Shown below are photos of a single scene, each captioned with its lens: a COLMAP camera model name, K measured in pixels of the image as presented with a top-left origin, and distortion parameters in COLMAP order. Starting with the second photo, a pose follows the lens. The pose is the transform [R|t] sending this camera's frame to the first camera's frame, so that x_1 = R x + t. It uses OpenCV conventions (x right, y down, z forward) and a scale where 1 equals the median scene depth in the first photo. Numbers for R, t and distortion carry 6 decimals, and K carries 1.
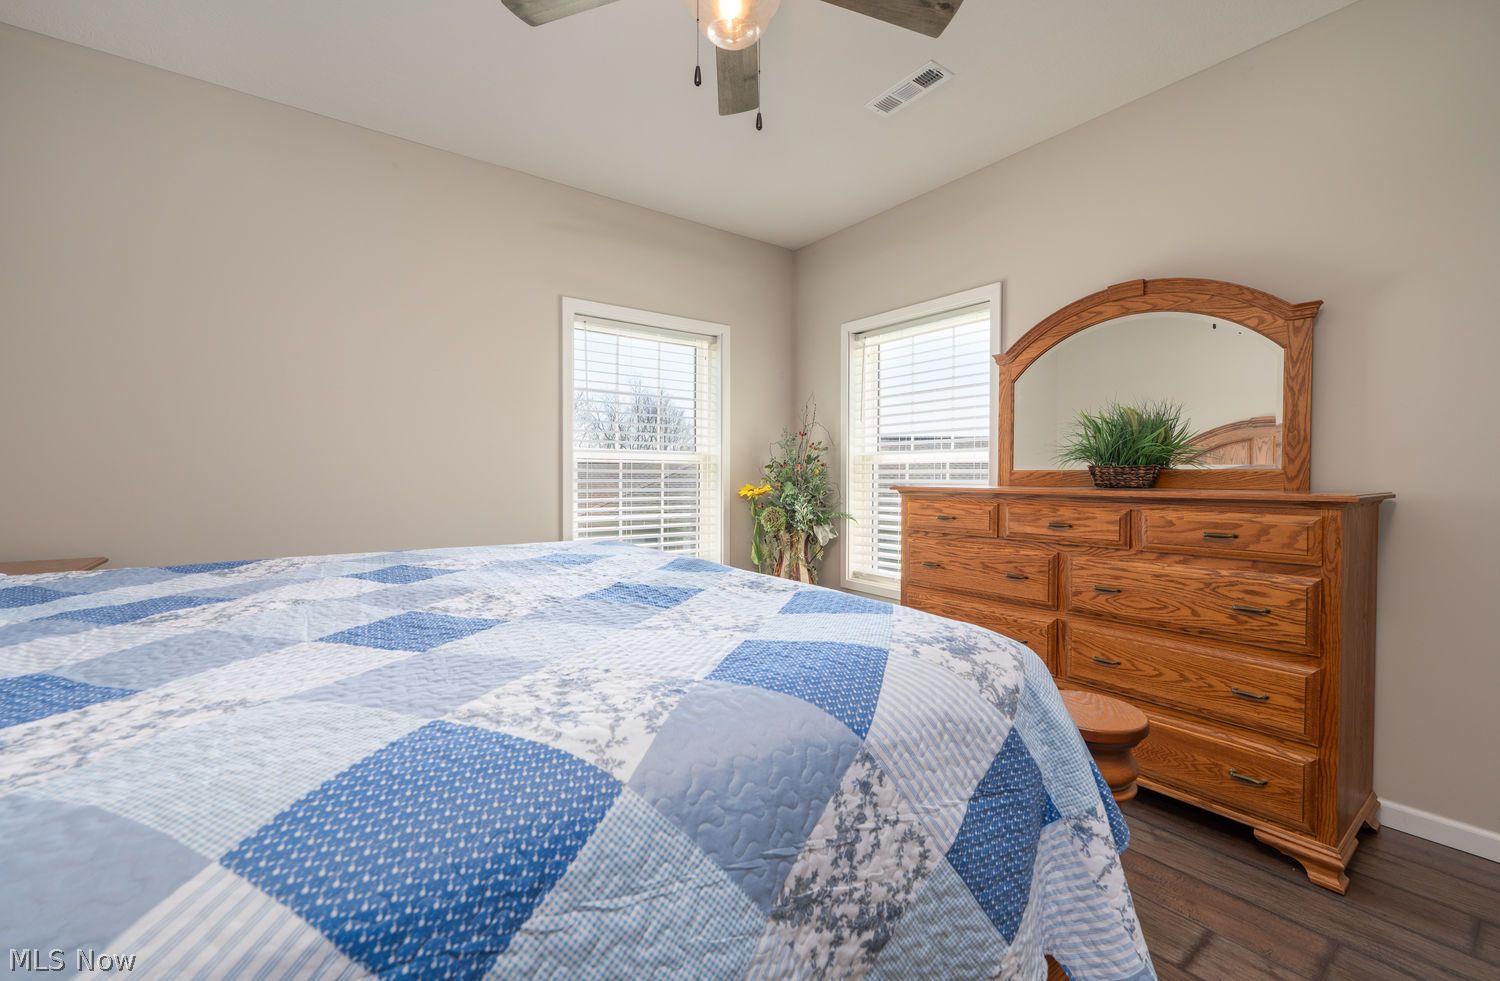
lens RADIAL K [[608.0, 0, 747.3], [0, 608.0, 481.9], [0, 0, 1]] dist [0.000005, 0.000005]
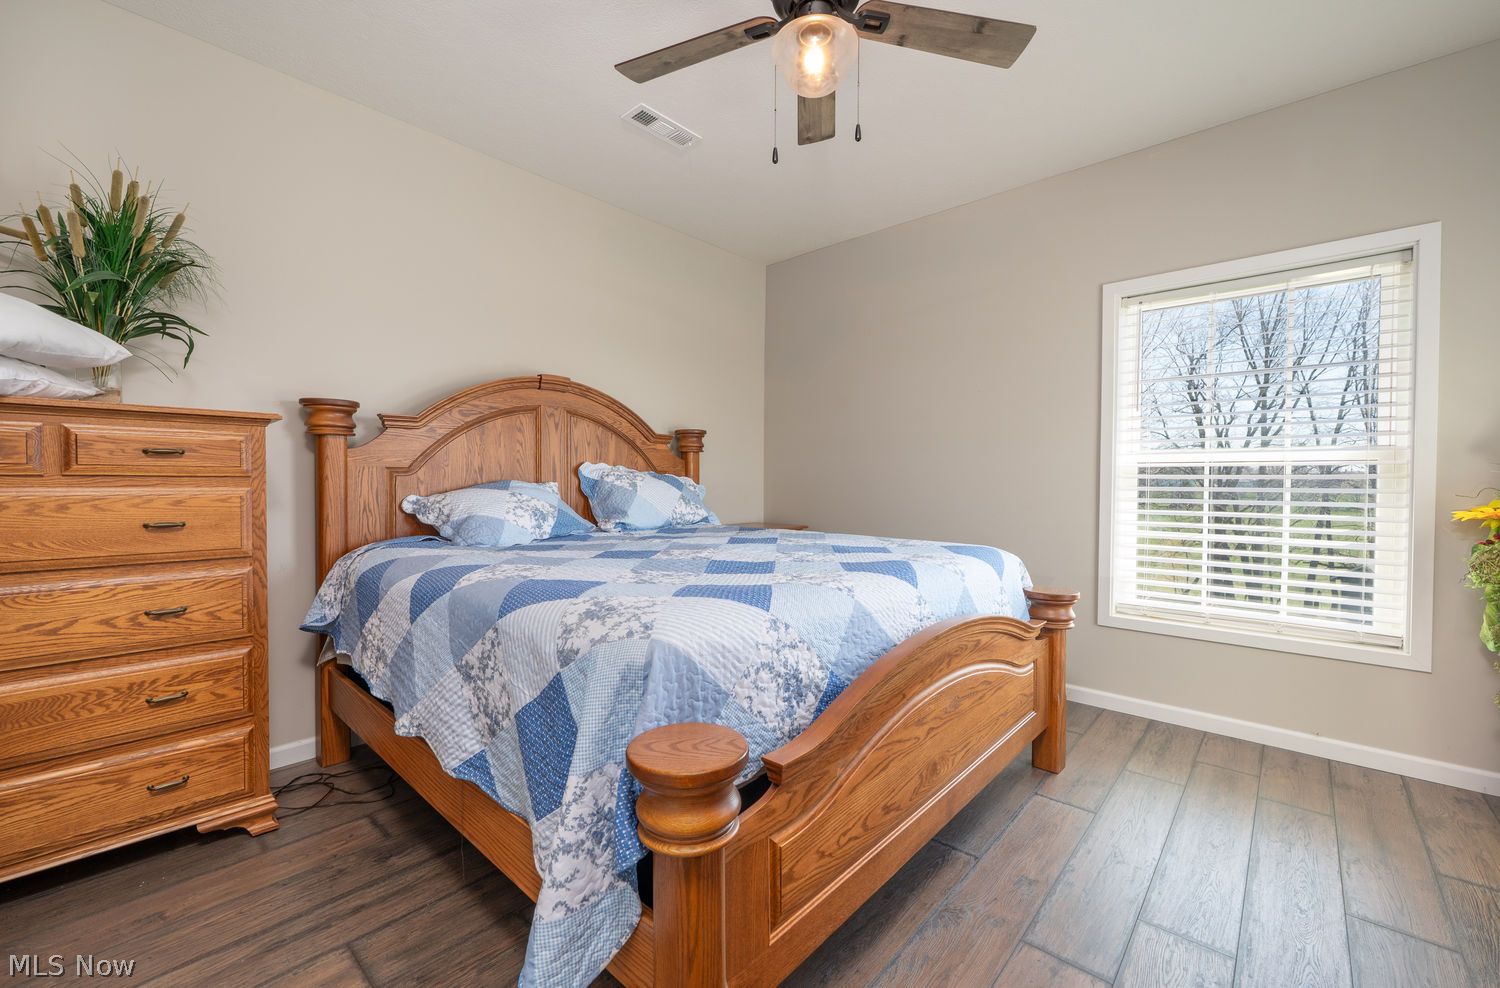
lens RADIAL K [[605.8, 0, 746.7], [0, 605.8, 487.4], [0, 0, 1]] dist [-0.001393, -0.000162]
pose [[0.203597, 0.008654, -0.979016, 0.474204], [-0.013967, 0.999885, 0.005934, -0.001317], [0.978955, 0.012465, 0.203695, 0.299501]]
